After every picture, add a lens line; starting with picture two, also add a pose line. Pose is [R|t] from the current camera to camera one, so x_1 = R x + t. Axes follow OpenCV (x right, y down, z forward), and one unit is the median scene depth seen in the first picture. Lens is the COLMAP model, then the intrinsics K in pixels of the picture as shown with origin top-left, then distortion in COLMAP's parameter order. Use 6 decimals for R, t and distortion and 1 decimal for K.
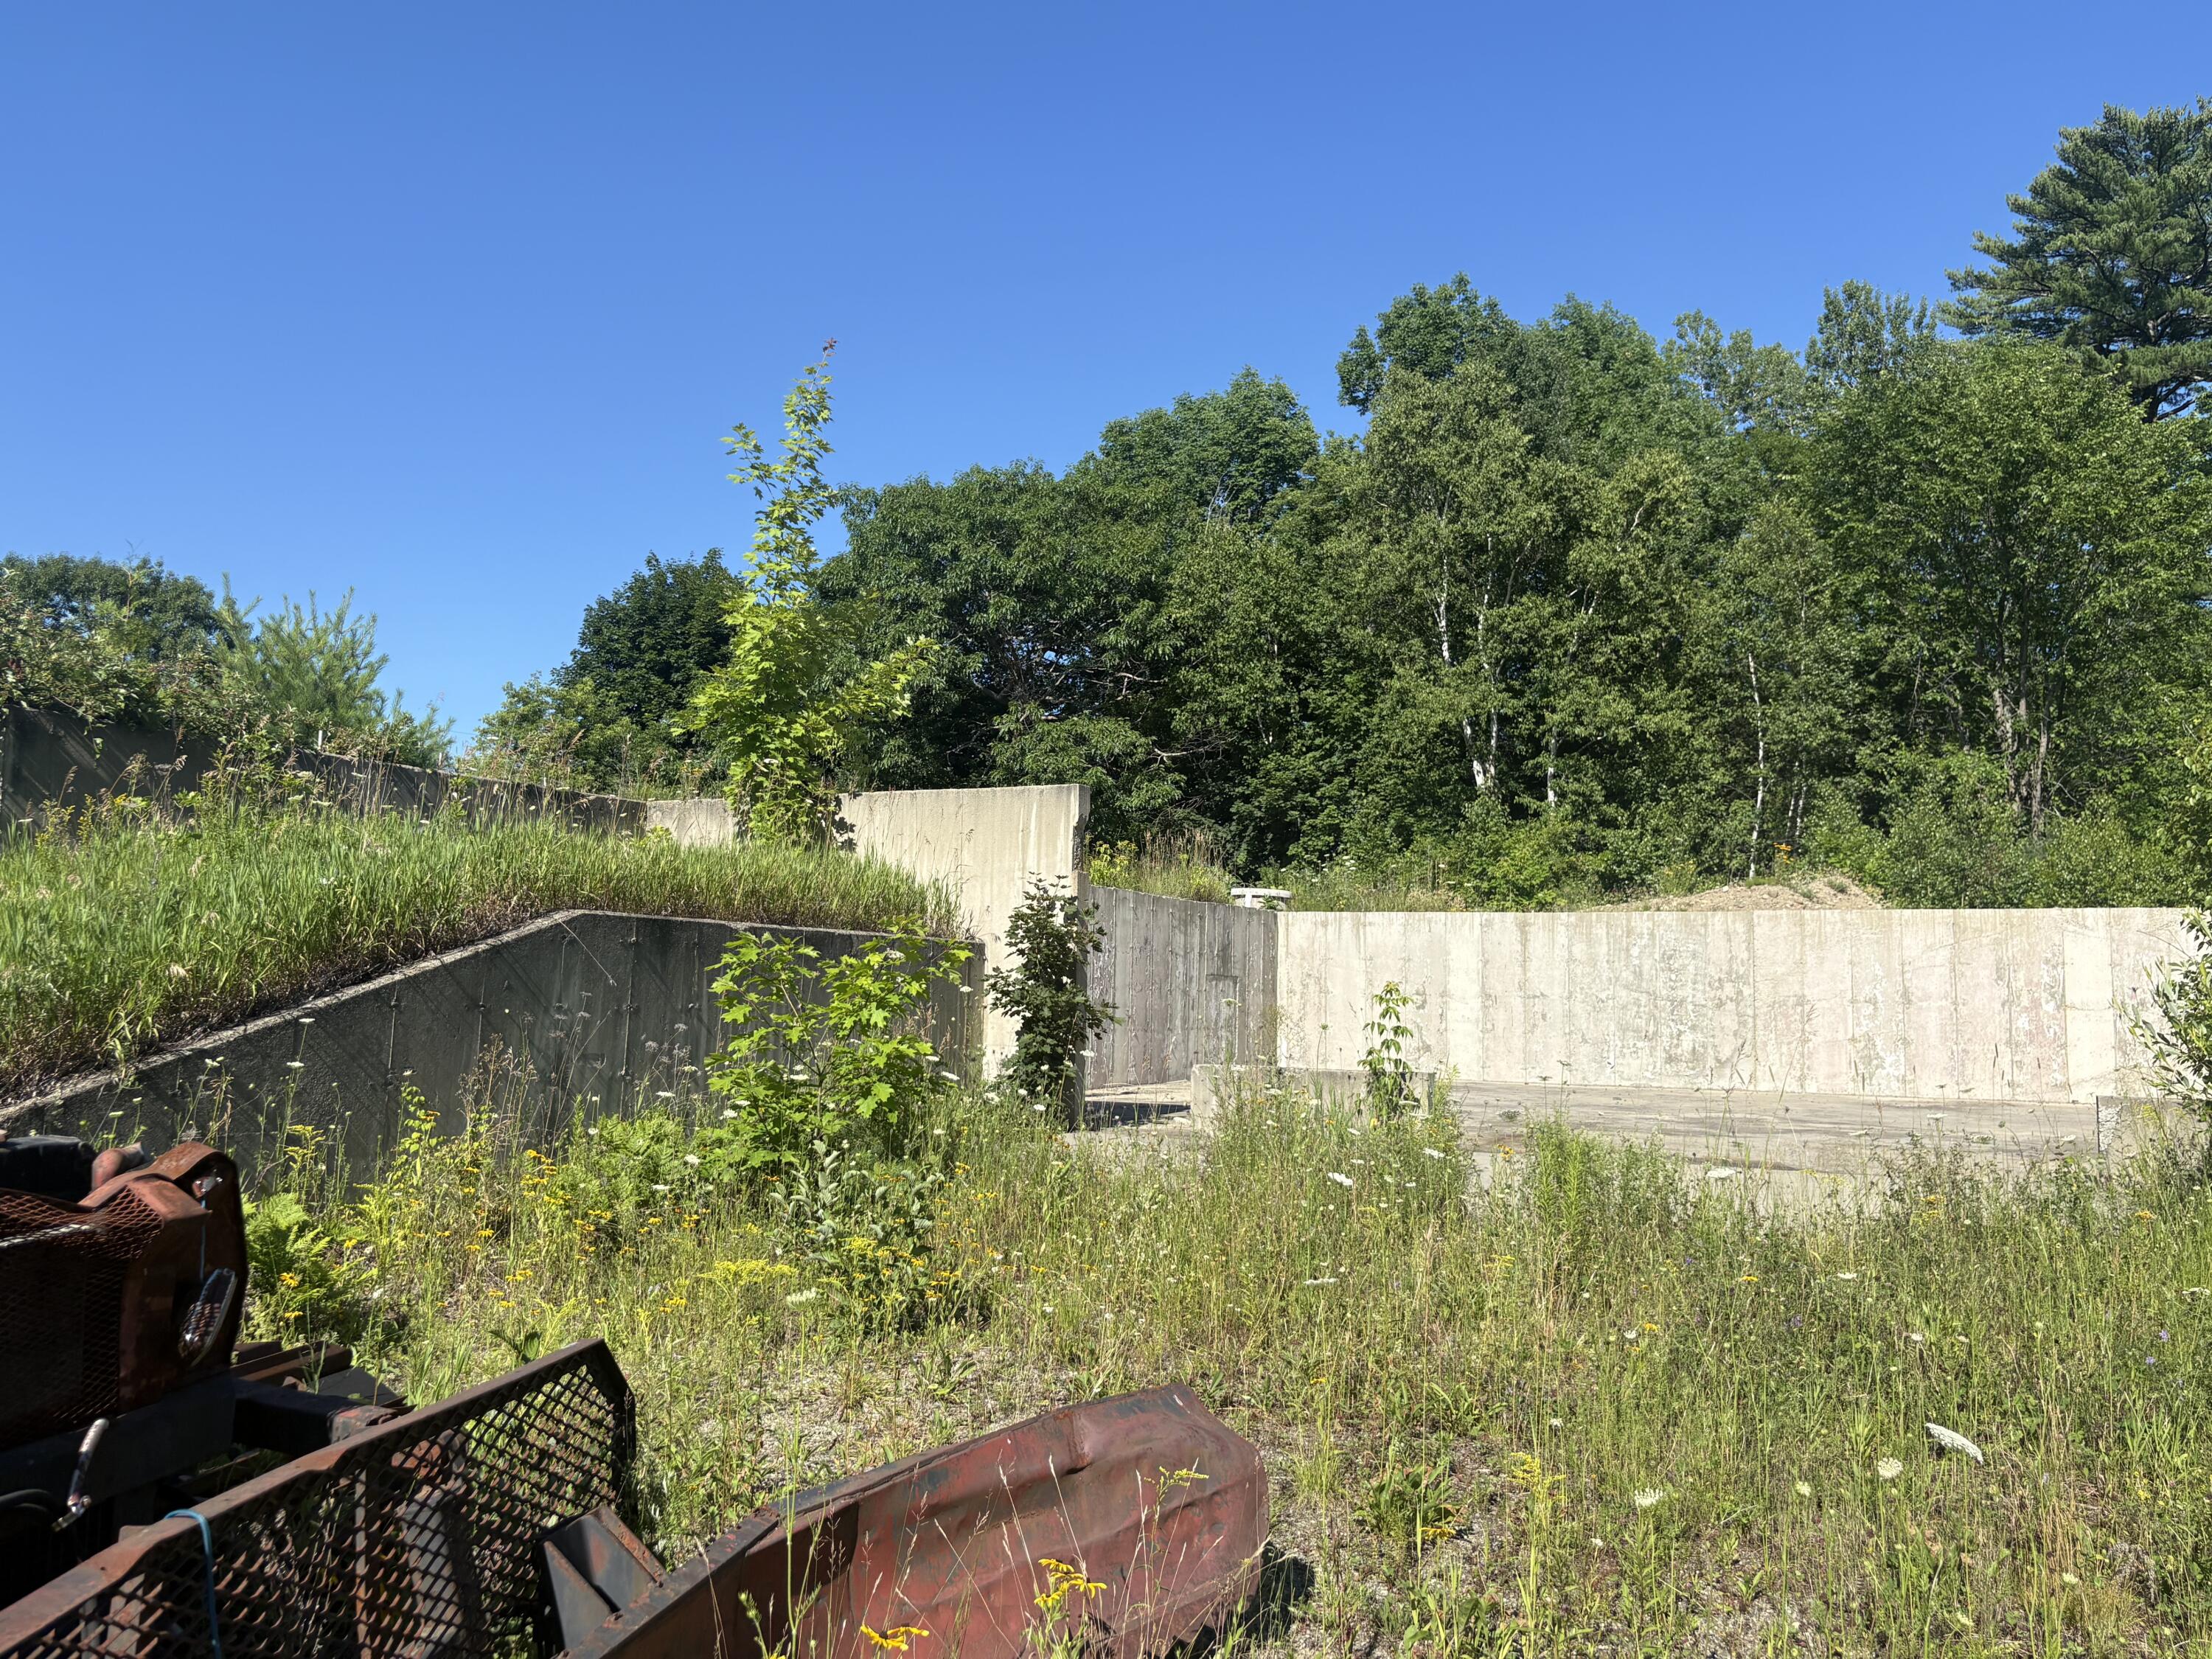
lens RADIAL K [[1762.7, 0, 1107.5], [0, 1762.7, 832.6], [0, 0, 1]] dist [0.058936, -0.066600]
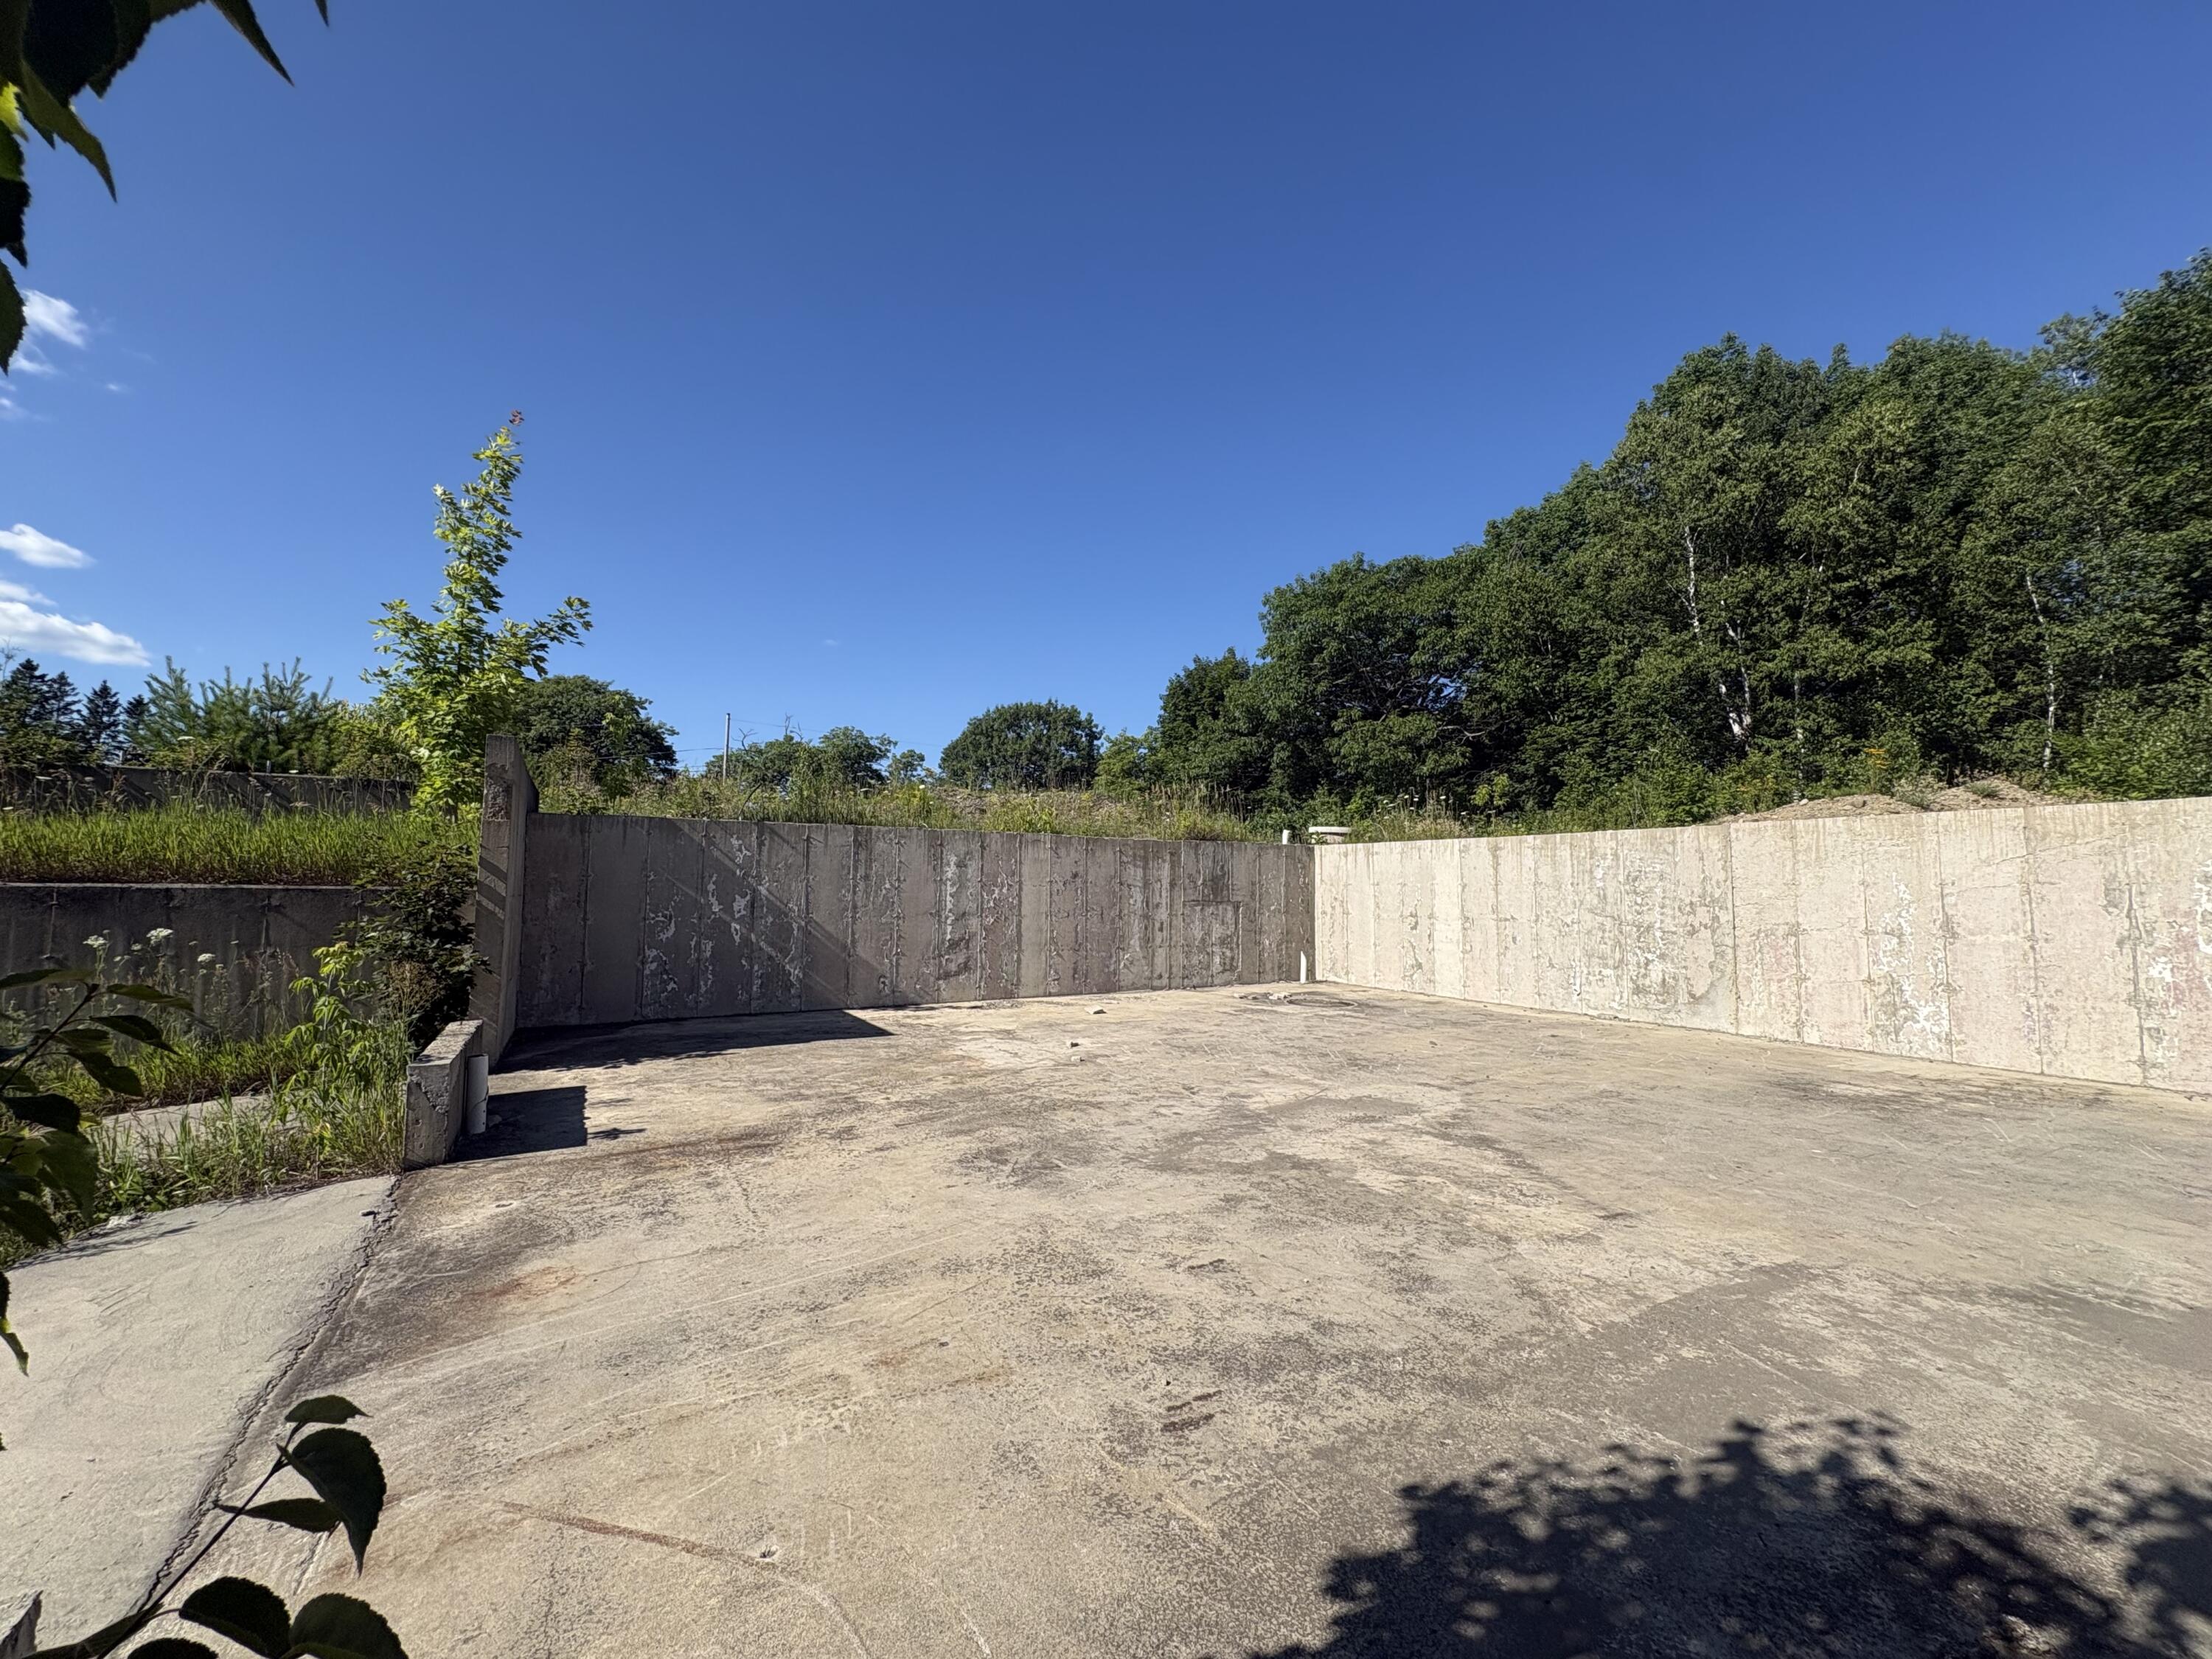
lens RADIAL K [[881.4, 0, 1102.9], [0, 881.4, 824.1], [0, 0, 1]] dist [0.001548, 0.000197]
pose [[0.828223, -0.050191, -0.558147, 0.214539], [0.055697, 0.998422, -0.007133, 0.018500], [0.557624, -0.025179, 0.829712, 0.291289]]
